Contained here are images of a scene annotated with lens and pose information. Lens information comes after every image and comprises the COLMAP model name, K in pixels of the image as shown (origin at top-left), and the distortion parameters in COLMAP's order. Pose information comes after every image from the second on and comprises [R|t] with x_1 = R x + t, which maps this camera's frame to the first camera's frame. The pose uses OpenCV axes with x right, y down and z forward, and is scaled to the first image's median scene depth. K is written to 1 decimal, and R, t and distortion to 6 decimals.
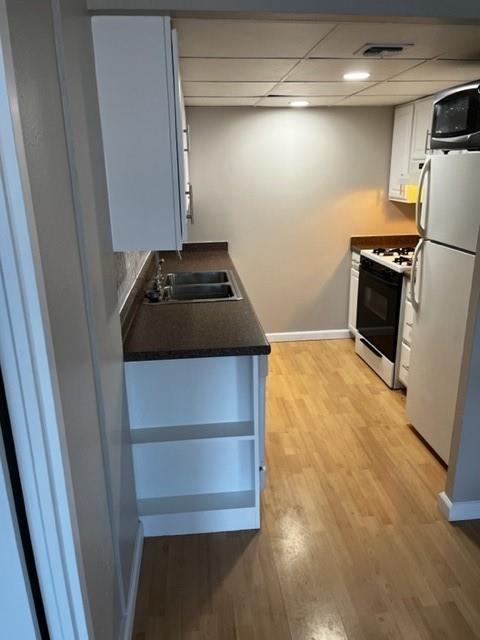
lens RADIAL K [[483.3, 0, 234.1], [0, 483.3, 315.3], [0, 0, 1]] dist [0.046936, -0.075742]
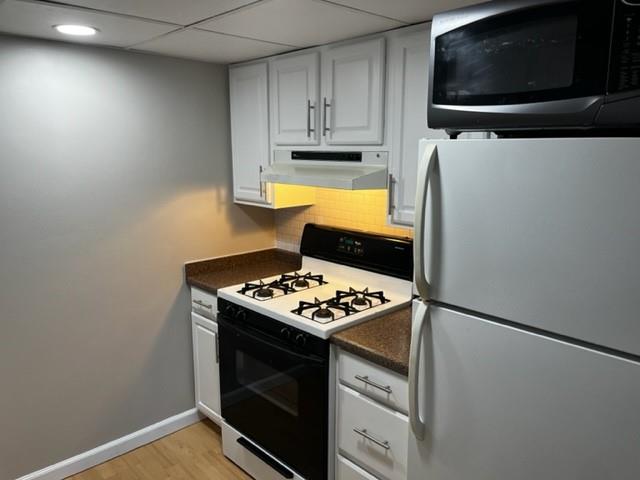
lens RADIAL K [[483.3, 0, 321.4], [0, 483.3, 243.2], [0, 0, 1]] dist [0.046936, -0.075742]
pose [[0.782984, -0.097041, 0.614426, 0.001709], [0.160897, 0.985737, -0.049352, -0.147287], [-0.600873, 0.137501, 0.787429, 0.466848]]
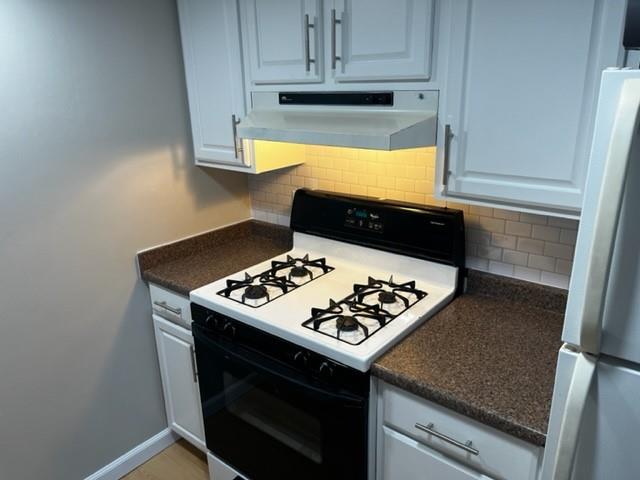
lens RADIAL K [[483.3, 0, 317.7], [0, 483.3, 242.8], [0, 0, 1]] dist [0.046936, -0.075742]
pose [[0.705341, -0.223094, 0.672847, 0.063295], [0.217106, 0.971559, 0.094546, -0.202502], [-0.674803, 0.079392, 0.733715, 0.627761]]
